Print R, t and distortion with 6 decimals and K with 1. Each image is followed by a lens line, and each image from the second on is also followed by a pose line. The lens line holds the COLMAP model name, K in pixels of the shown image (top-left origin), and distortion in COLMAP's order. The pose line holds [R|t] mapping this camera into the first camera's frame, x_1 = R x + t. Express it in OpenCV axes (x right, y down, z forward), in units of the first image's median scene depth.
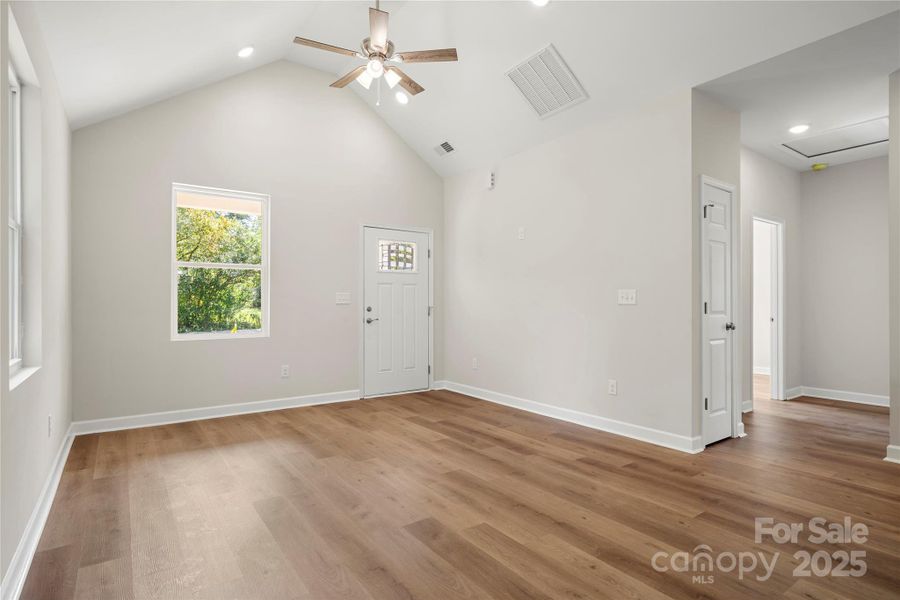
lens RADIAL K [[456.2, 0, 455.3], [0, 456.2, 306.0], [0, 0, 1]] dist [0.006831, -0.000011]
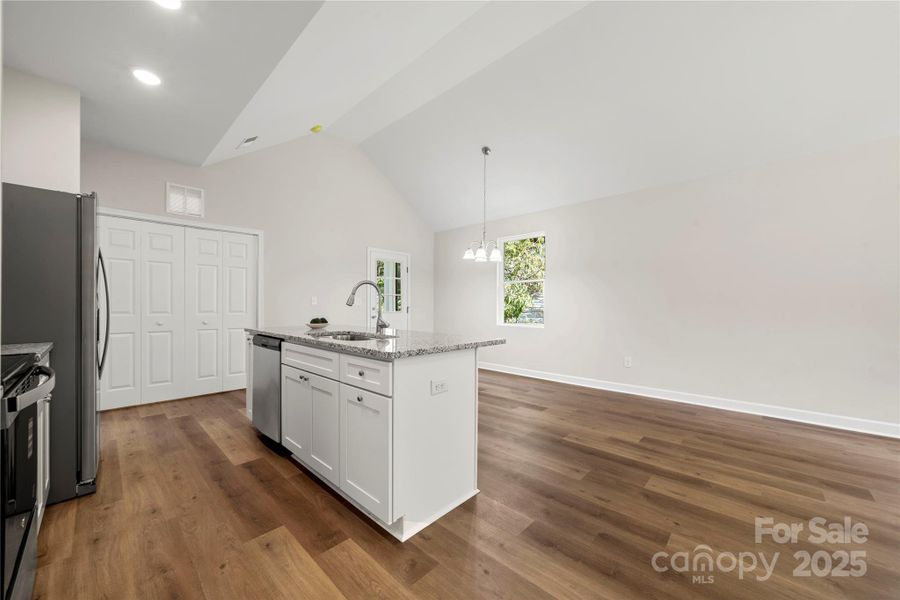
lens RADIAL K [[335.1, 0, 451.3], [0, 335.1, 305.6], [0, 0, 1]] dist [-0.001376, -0.000143]
pose [[-0.982499, -0.004590, -0.186210, 0.624088], [-0.004729, 0.999989, 0.000306, -0.002728], [0.186206, 0.001181, -0.982510, 0.907360]]
